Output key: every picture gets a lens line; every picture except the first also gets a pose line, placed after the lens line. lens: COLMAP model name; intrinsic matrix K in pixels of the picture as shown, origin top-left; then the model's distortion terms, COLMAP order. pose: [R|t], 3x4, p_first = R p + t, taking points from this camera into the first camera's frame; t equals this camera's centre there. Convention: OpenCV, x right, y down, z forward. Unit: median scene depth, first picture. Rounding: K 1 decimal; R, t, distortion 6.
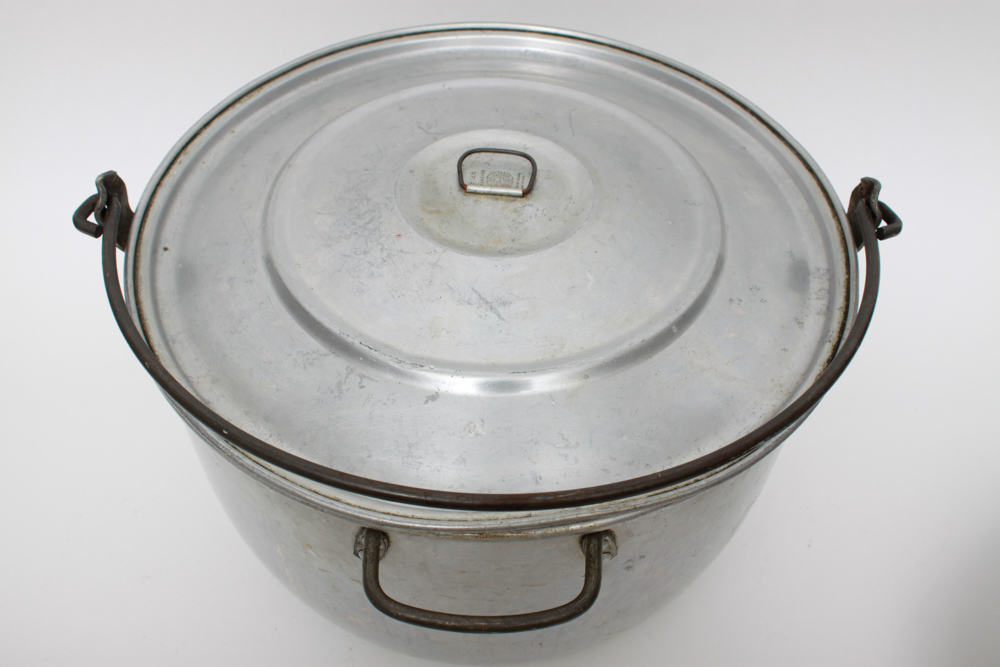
lens RADIAL K [[997.0, 0, 500.0], [0, 997.0, 333.5], [0, 0, 1]] dist [-0.134082, 0.012750]
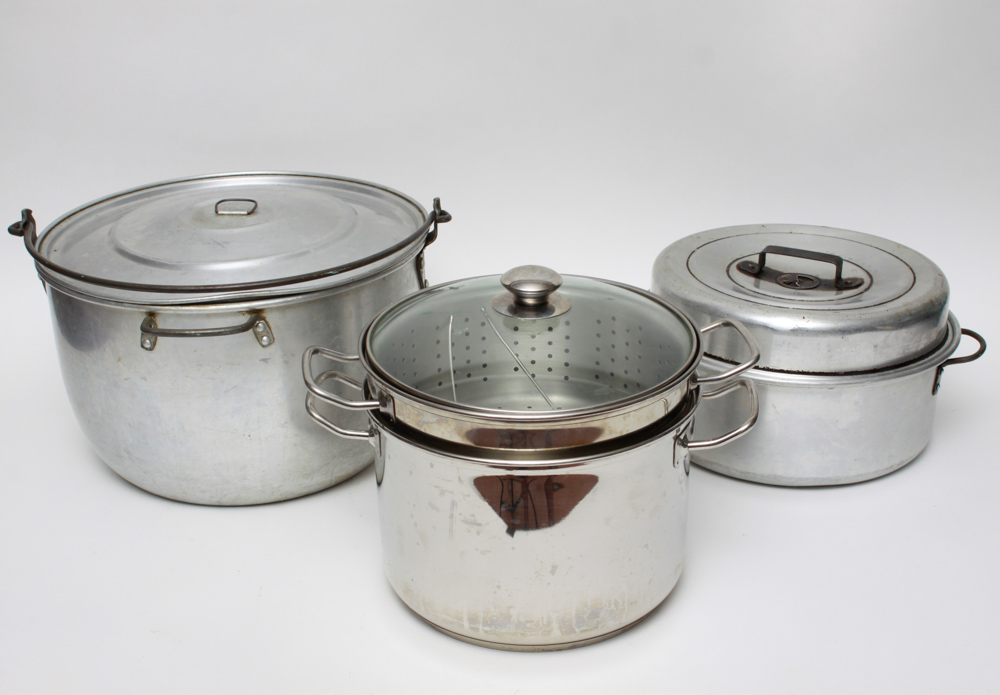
lens RADIAL K [[1527.3, 0, 500.0], [0, 1527.3, 347.5], [0, 0, 1]] dist [-0.024815, -0.021767]
pose [[0.998960, -0.044839, -0.008251, 0.581637], [0.037130, 0.905141, -0.423488, 1.510294], [0.026457, 0.422741, 0.905864, -1.704626]]
